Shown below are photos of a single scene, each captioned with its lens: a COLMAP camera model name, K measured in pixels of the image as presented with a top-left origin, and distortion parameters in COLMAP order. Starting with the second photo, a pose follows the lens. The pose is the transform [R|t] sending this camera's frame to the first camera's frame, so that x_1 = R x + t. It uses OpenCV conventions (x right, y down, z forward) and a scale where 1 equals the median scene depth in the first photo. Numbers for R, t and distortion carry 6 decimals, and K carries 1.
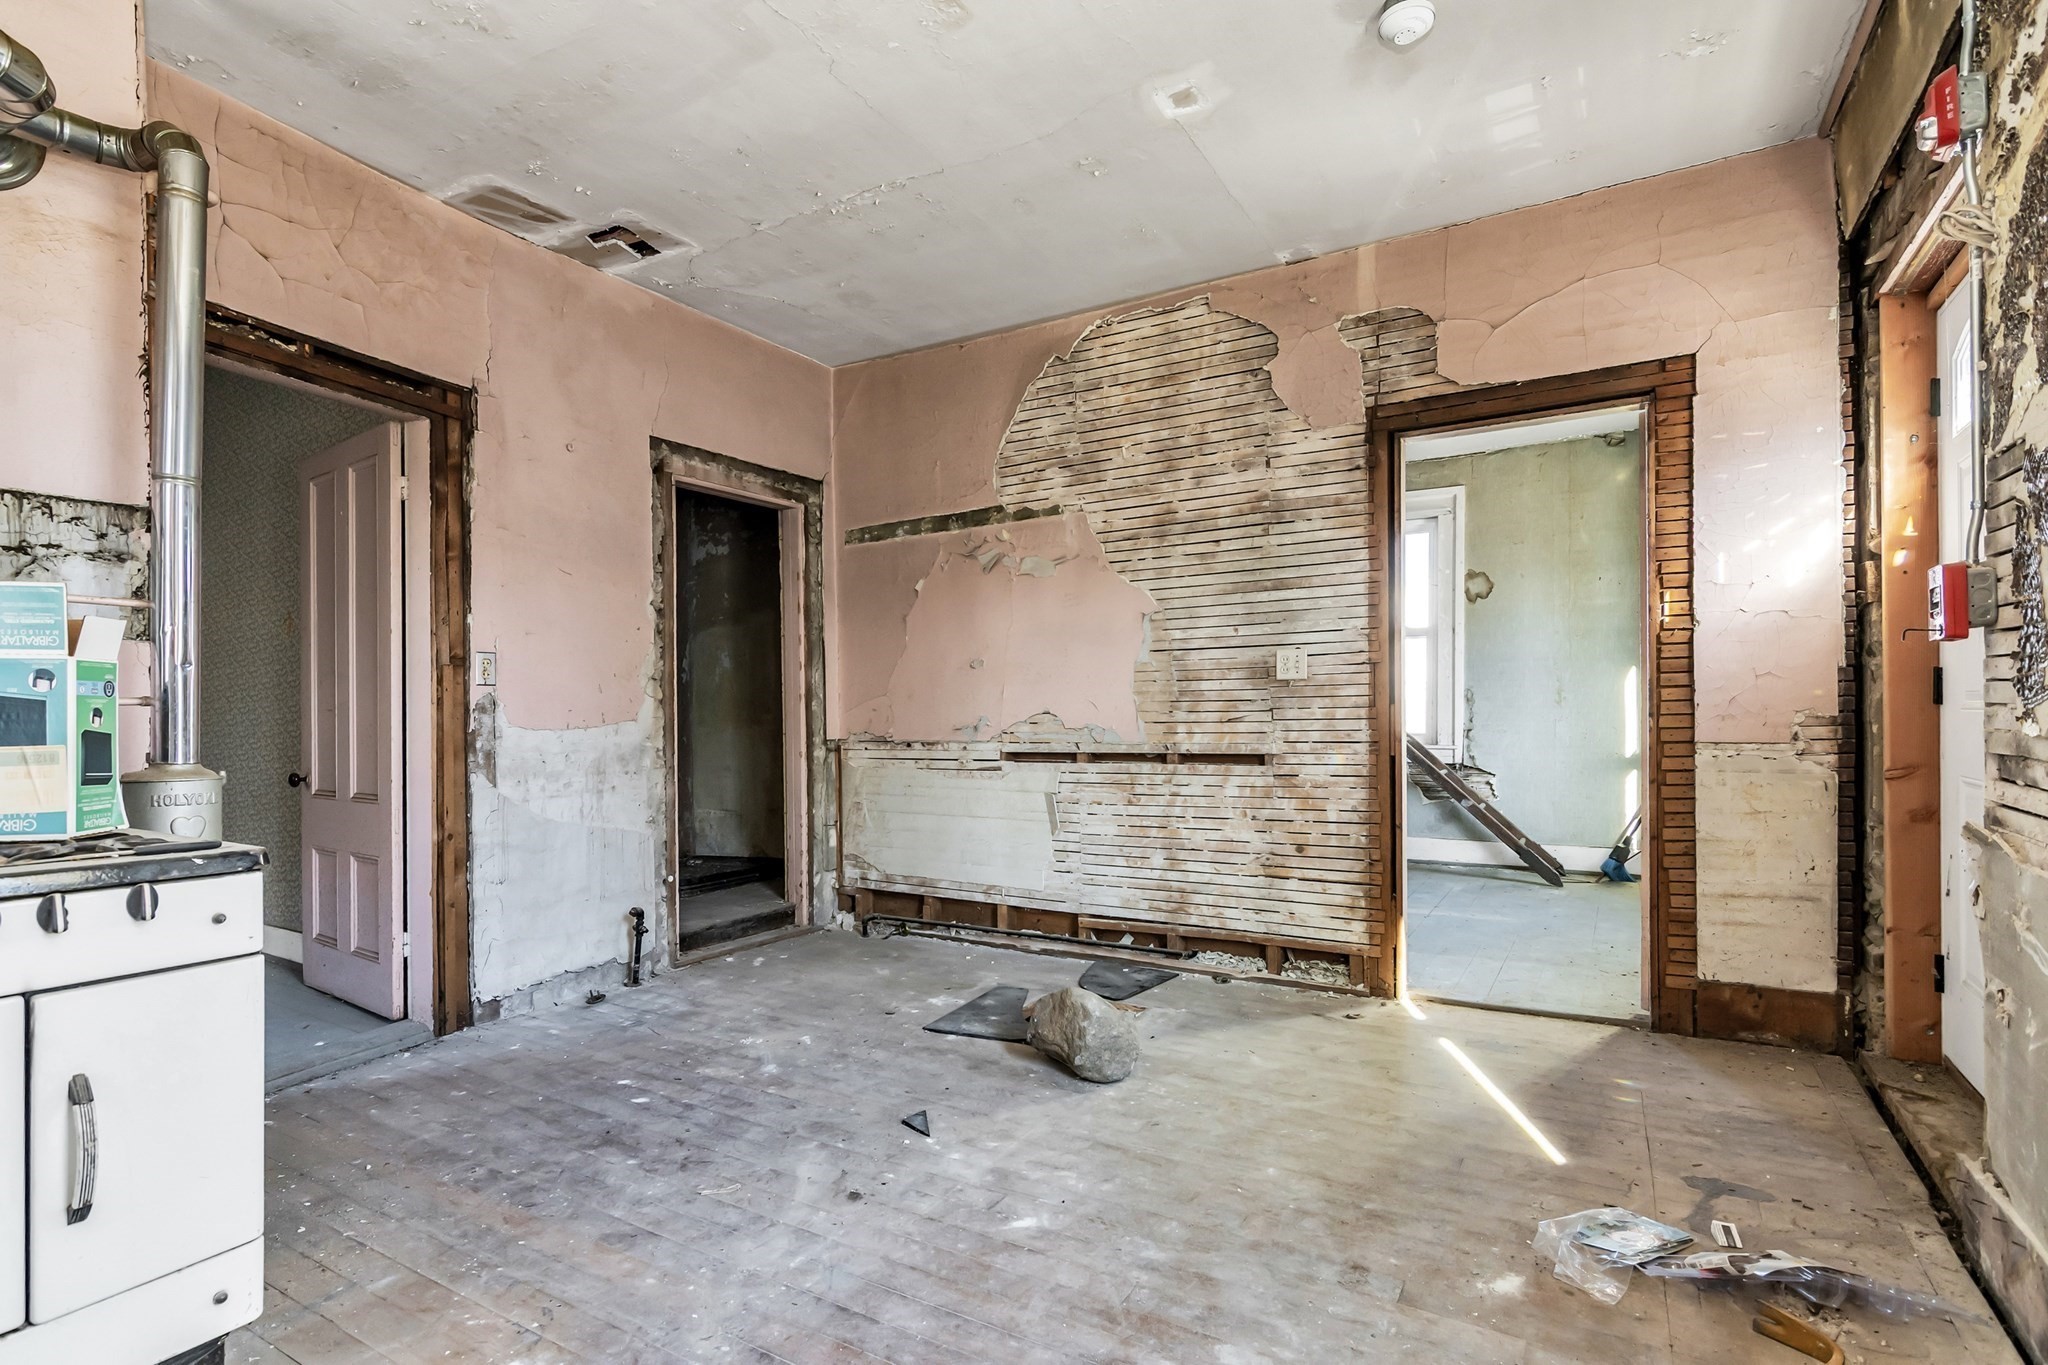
lens RADIAL K [[1006.0, 0, 1025.4], [0, 1006.0, 710.0], [0, 0, 1]] dist [-0.002118, 0.001864]
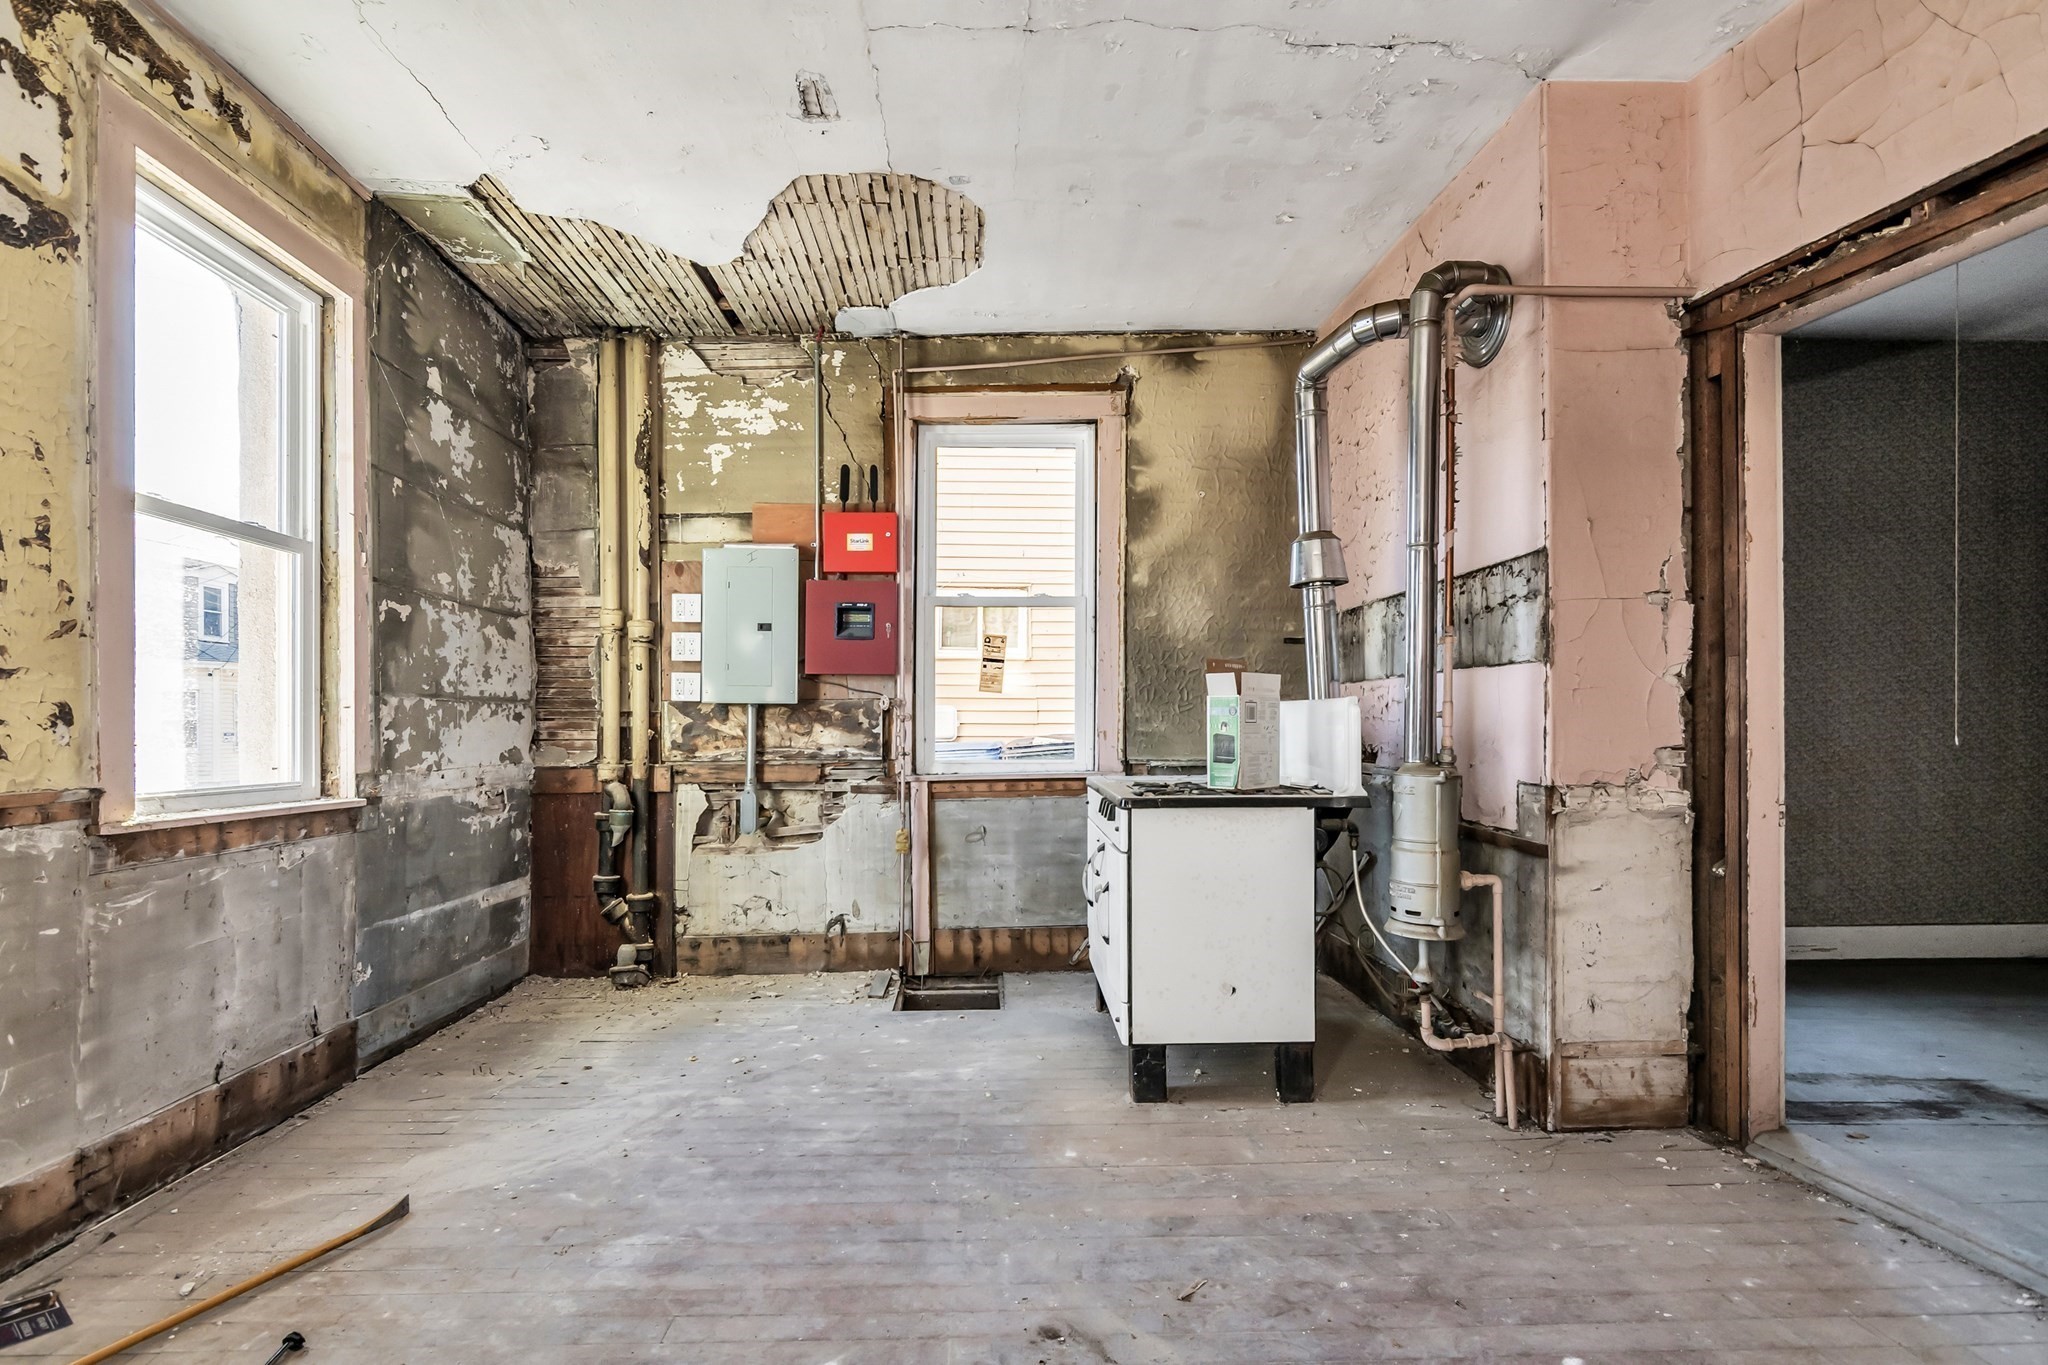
lens RADIAL K [[1006.0, 0, 1019.1], [0, 1006.0, 720.4], [0, 0, 1]] dist [-0.002118, 0.001864]
pose [[-0.843613, 0.008667, -0.536882, 0.197843], [0.009709, 0.999952, 0.000886, -0.004975], [0.536864, -0.004465, -0.843657, 1.190668]]
